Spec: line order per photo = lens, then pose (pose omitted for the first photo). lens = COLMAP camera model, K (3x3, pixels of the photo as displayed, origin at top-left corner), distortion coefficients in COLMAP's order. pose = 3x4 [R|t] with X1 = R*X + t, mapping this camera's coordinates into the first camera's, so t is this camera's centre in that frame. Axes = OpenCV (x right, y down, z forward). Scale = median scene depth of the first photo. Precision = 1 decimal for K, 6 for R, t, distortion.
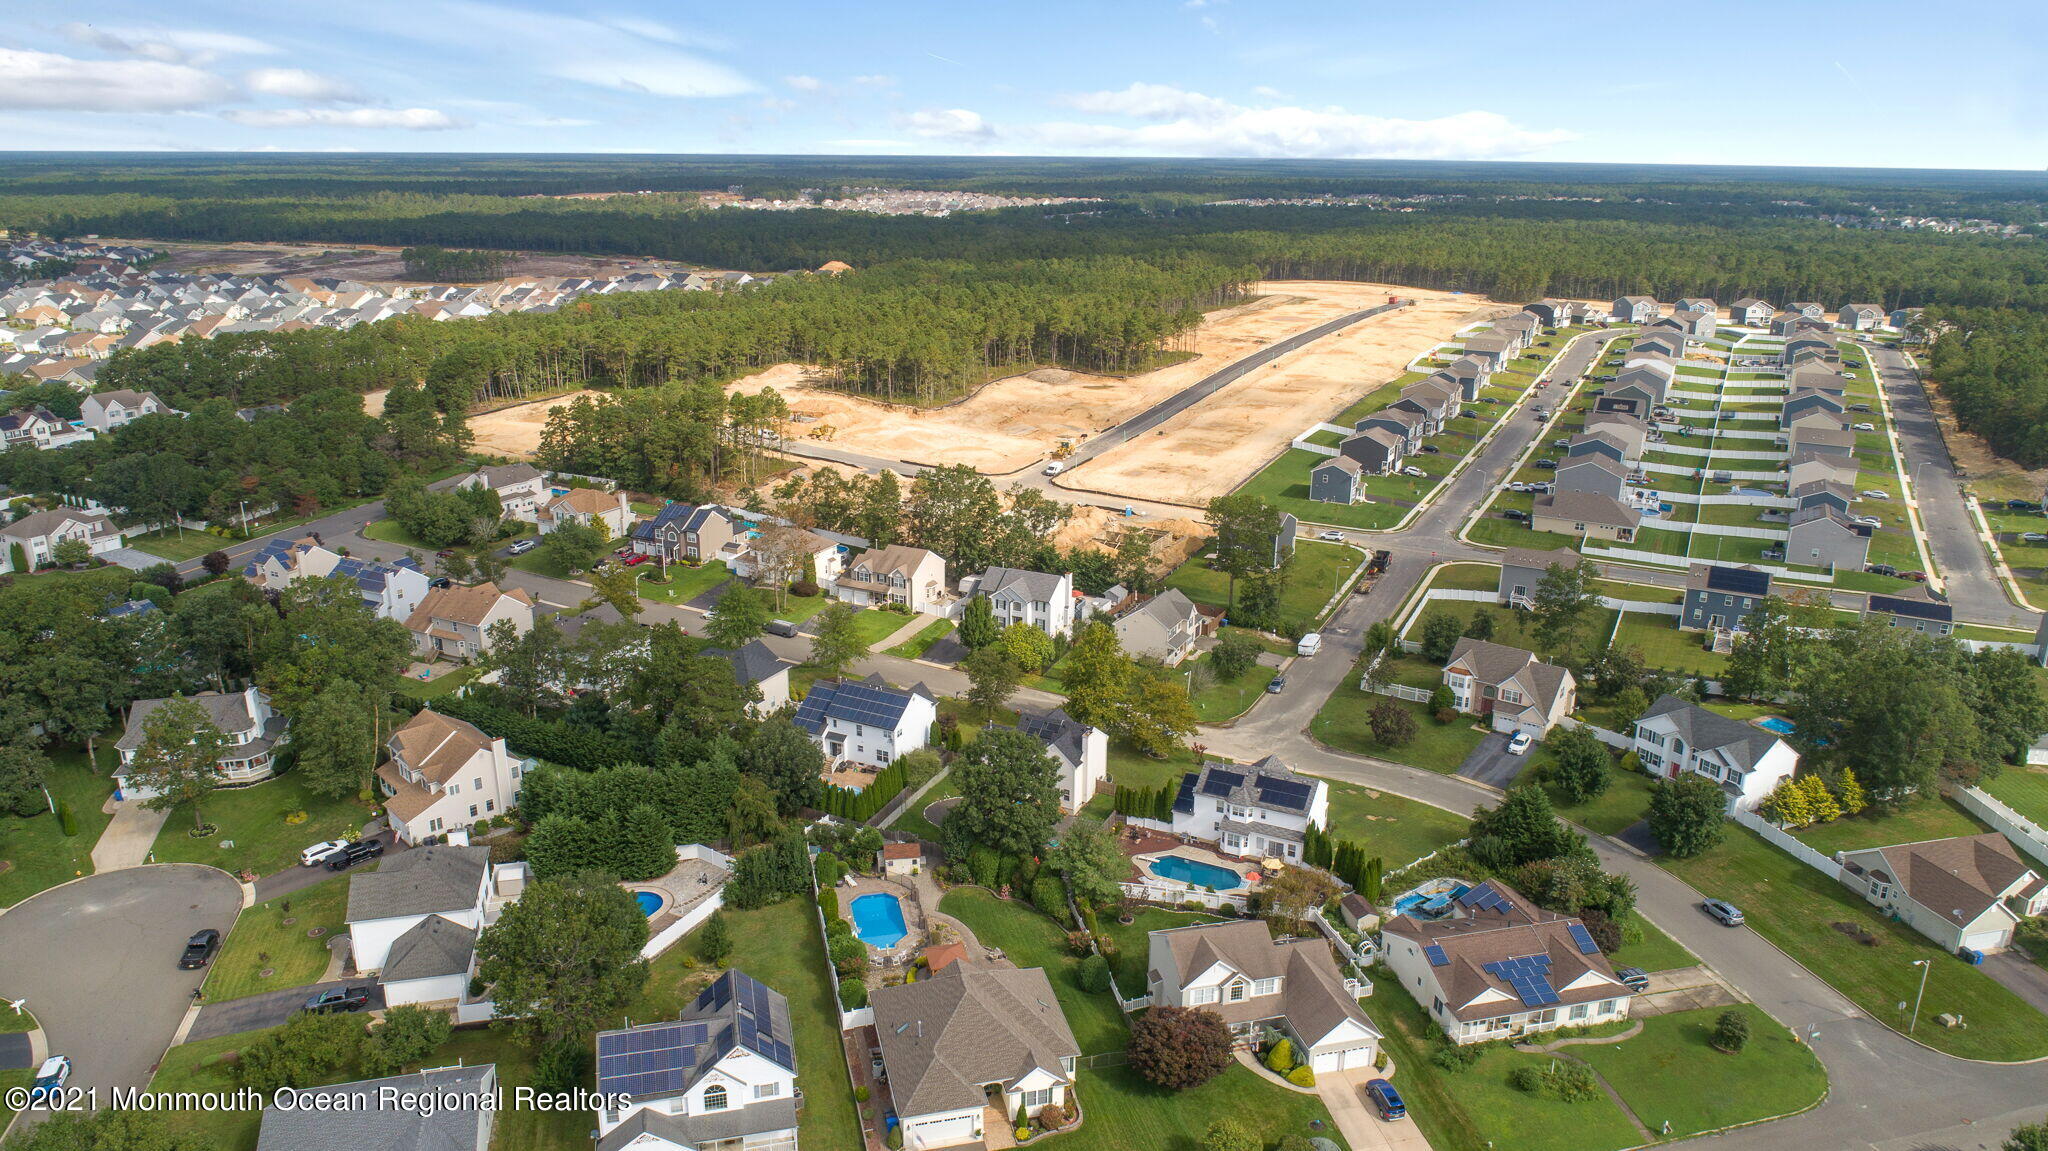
lens RADIAL K [[1373.0, 0, 1023.5], [0, 1373.0, 577.1], [0, 0, 1]] dist [-0.019834, 0.009126]
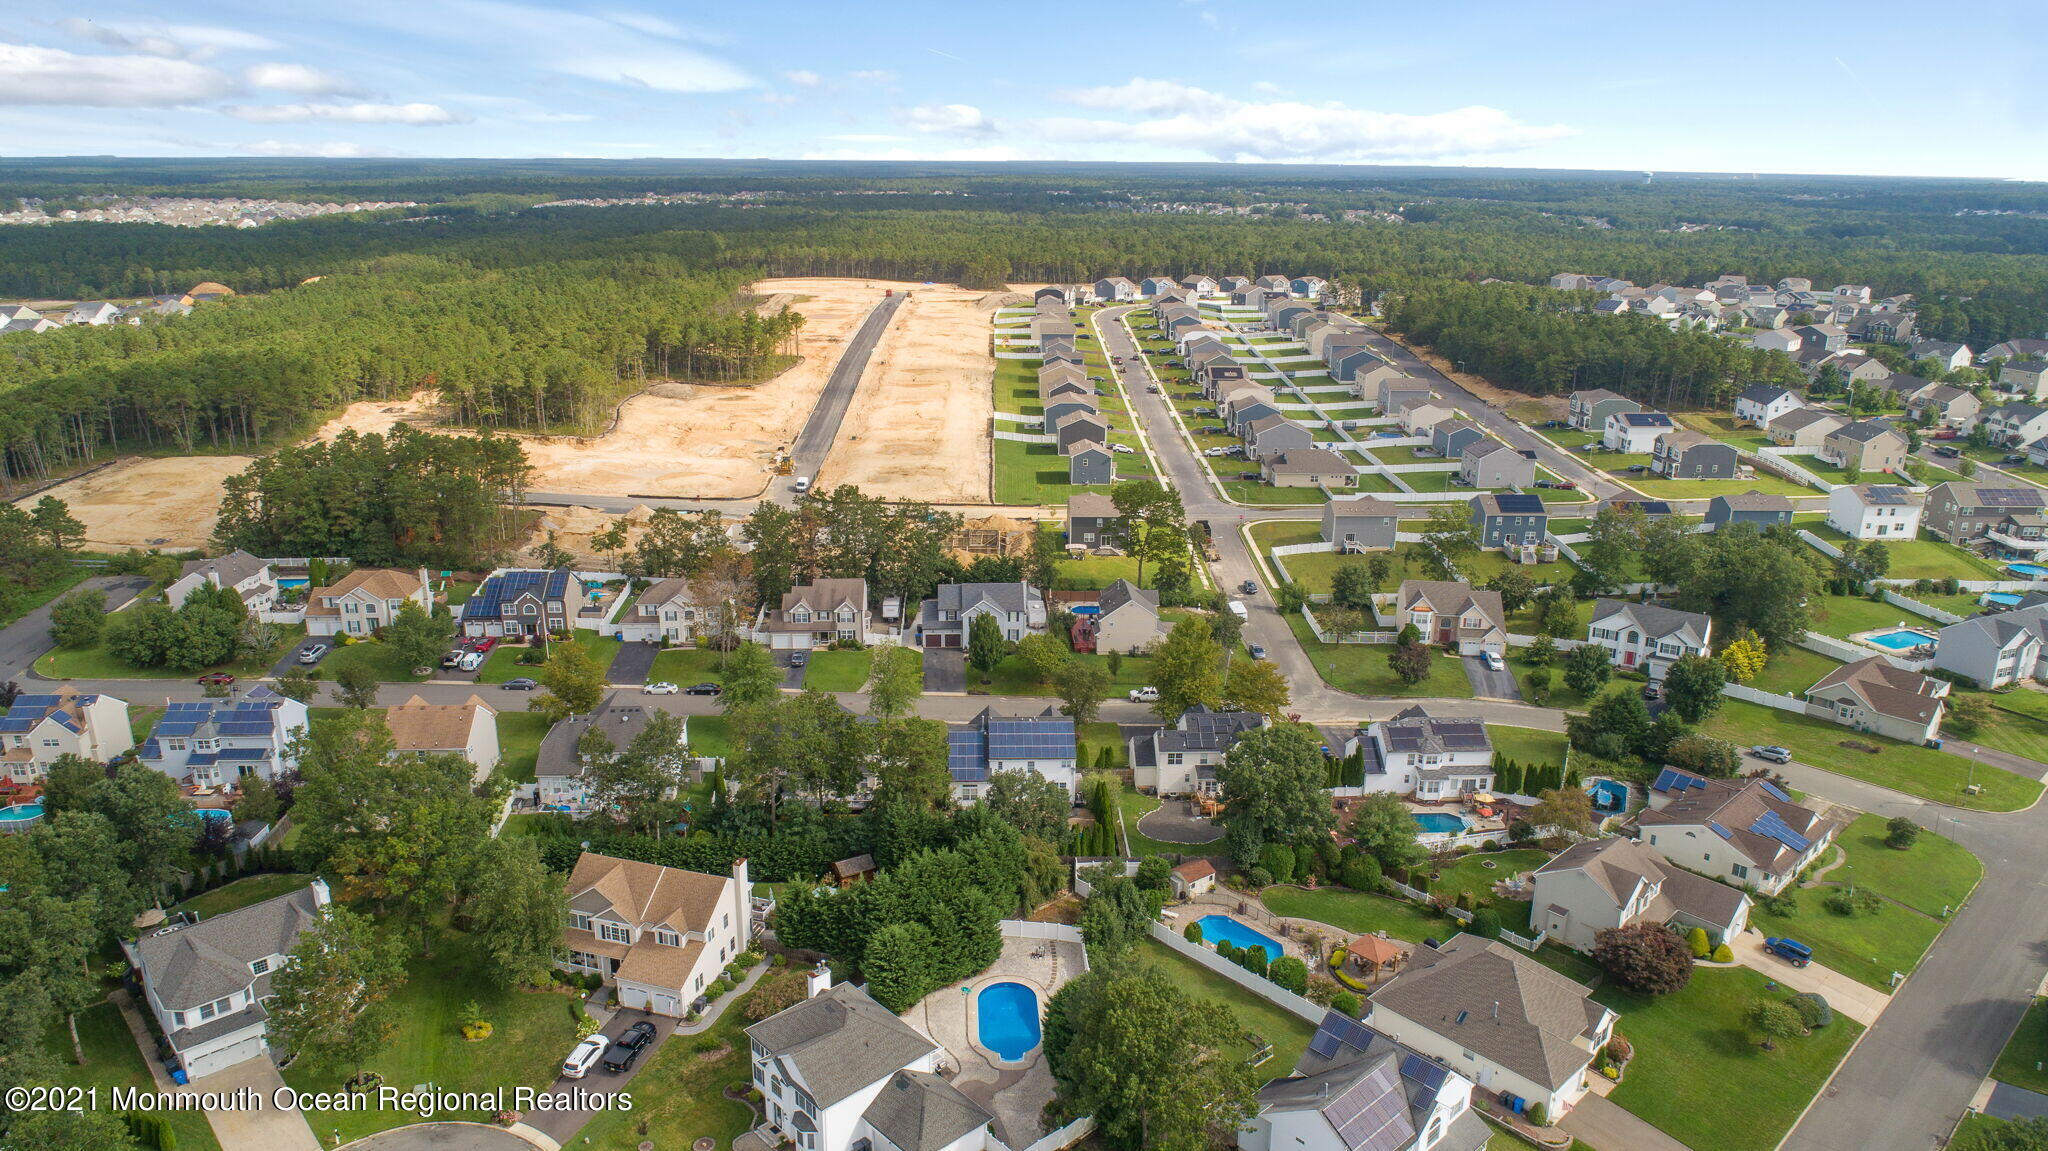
lens RADIAL K [[1373.0, 0, 1025.7], [0, 1373.0, 576.4], [0, 0, 1]] dist [-0.019834, 0.009126]
pose [[0.873224, -0.145358, 0.465135, -0.342127], [0.144829, 0.988761, 0.037100, -0.033318], [-0.465300, 0.034968, 0.884462, 0.105204]]
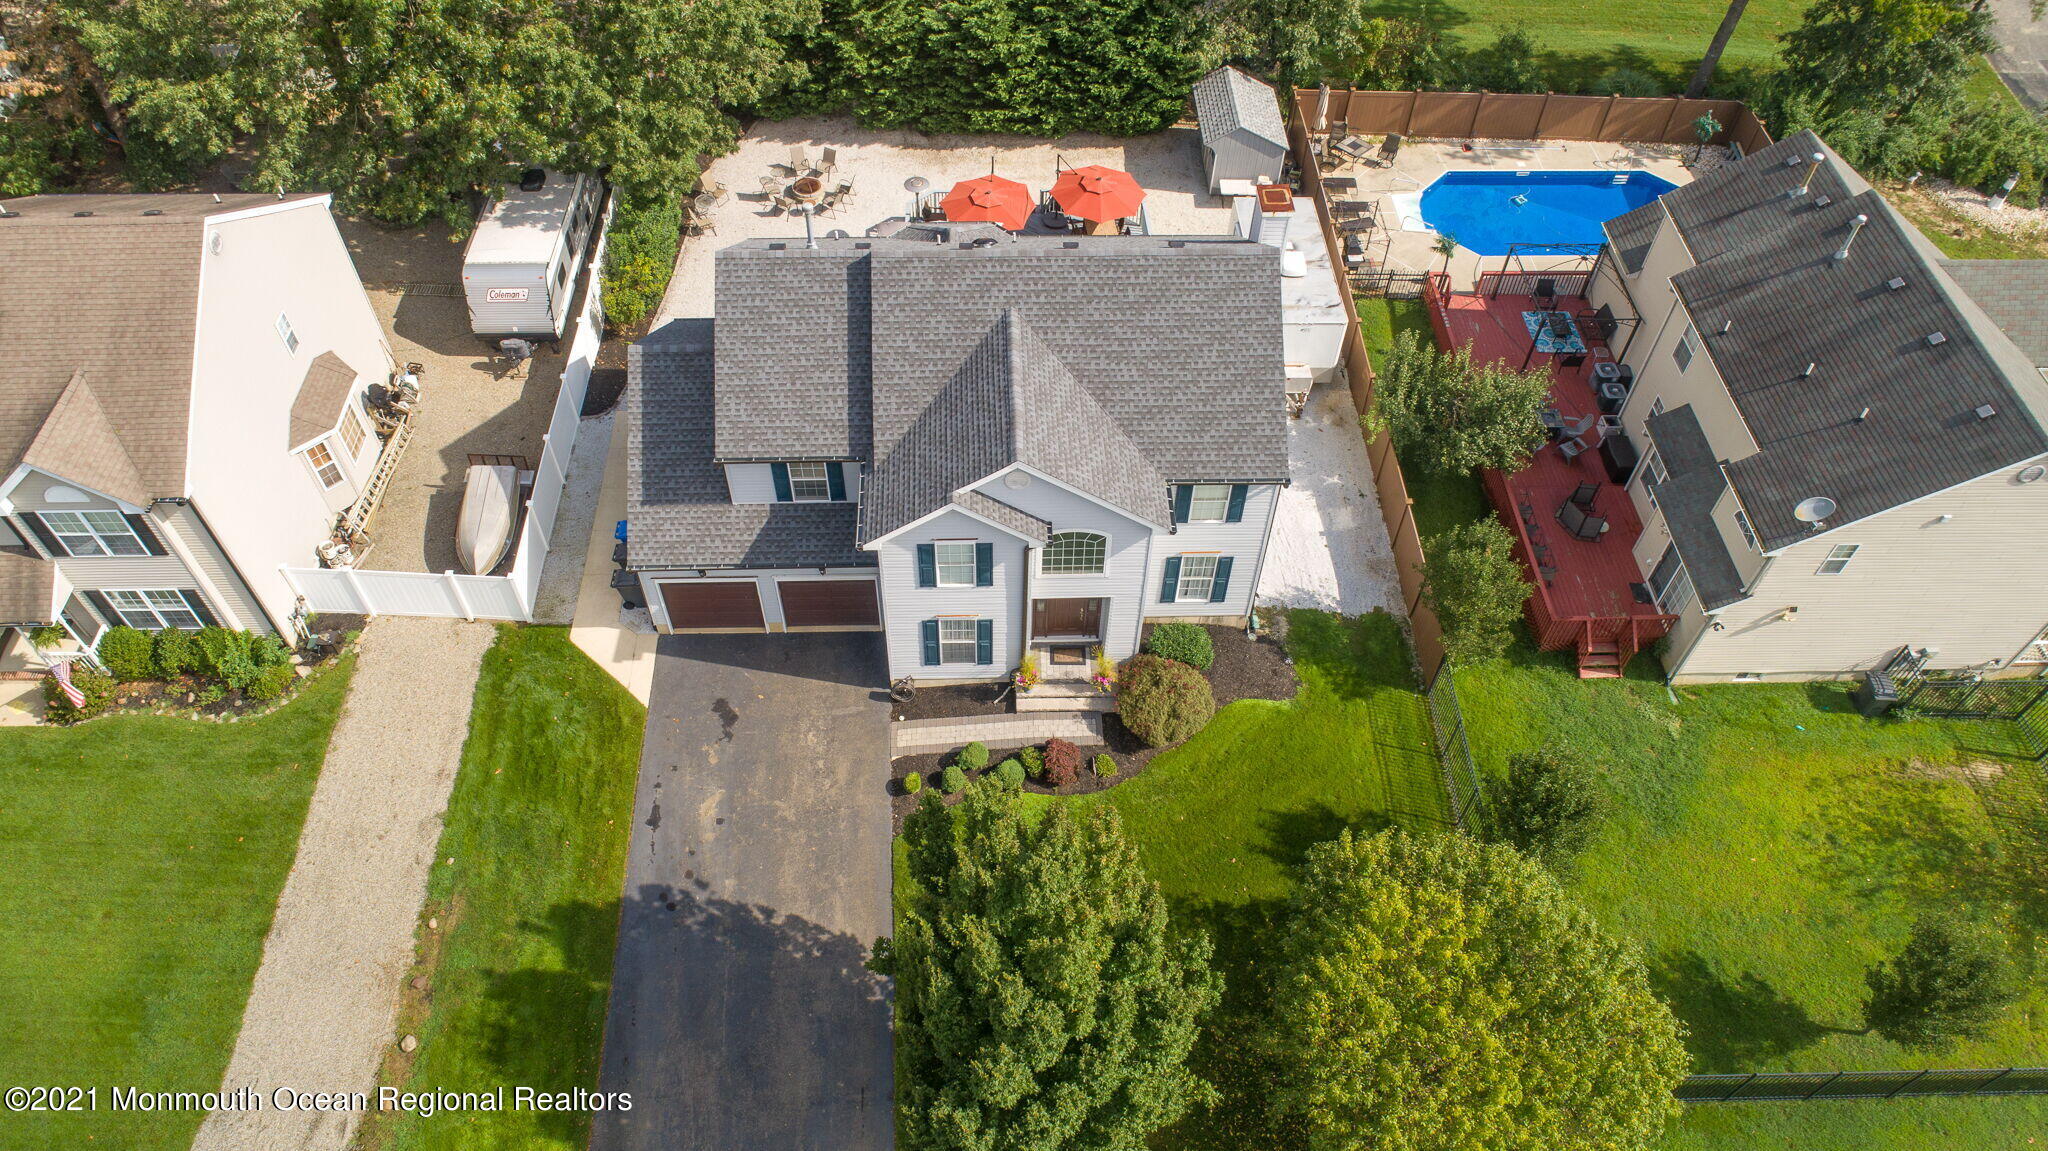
lens RADIAL K [[1373.0, 0, 1021.4], [0, 1373.0, 573.9], [0, 0, 1]] dist [-0.019834, 0.009126]
pose [[0.881948, -0.361167, 0.302863, -0.043139], [0.133832, 0.807984, 0.573804, -0.048744], [-0.451947, -0.465533, 0.760935, 0.709568]]
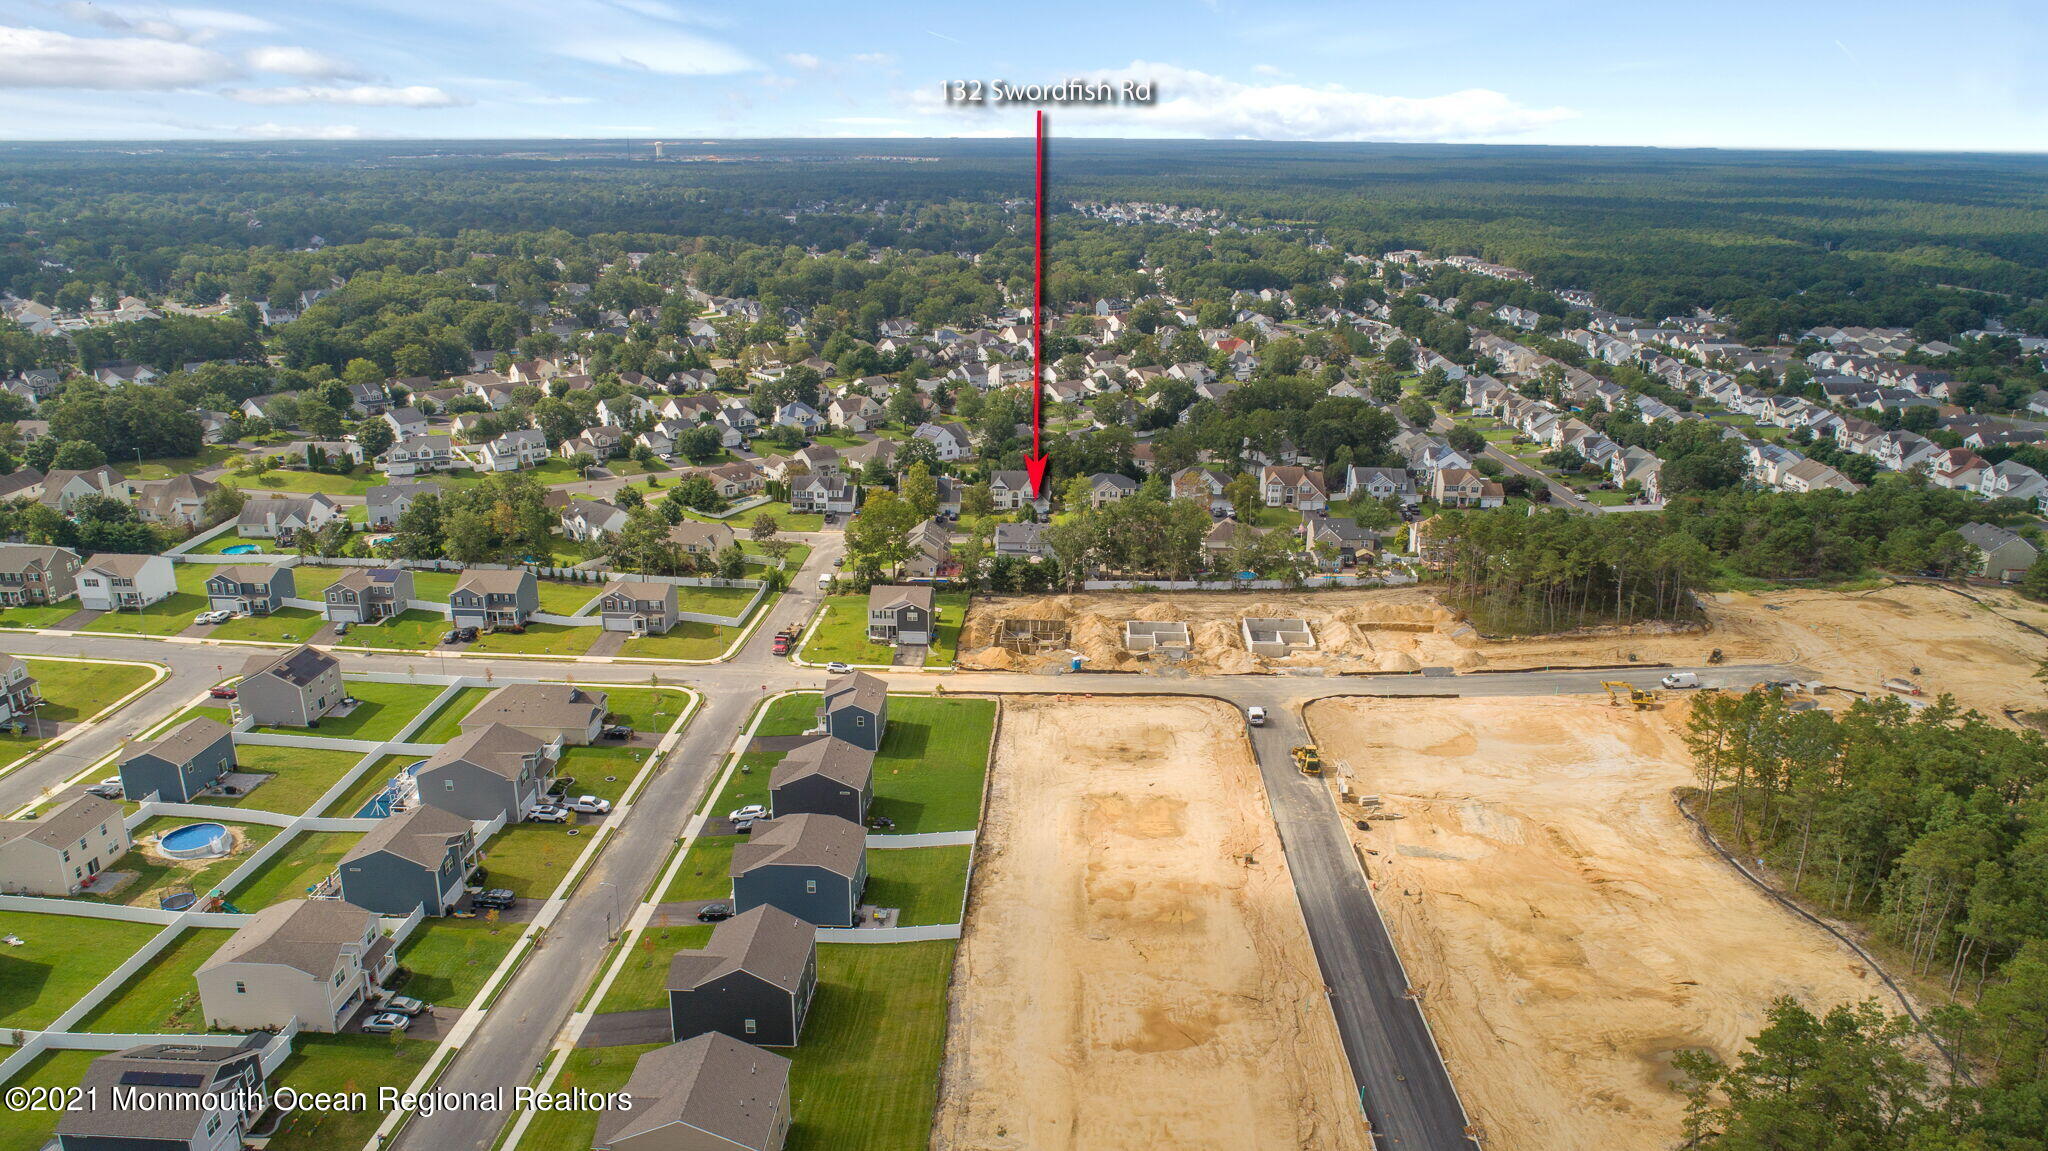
lens RADIAL K [[1373.0, 0, 1026.5], [0, 1373.0, 573.5], [0, 0, 1]] dist [-0.019834, 0.009126]
pose [[-0.898642, 0.114866, -0.423377, 0.486491], [-0.151332, 0.824694, 0.544958, -0.588216], [0.411754, 0.553792, -0.723722, 1.657455]]
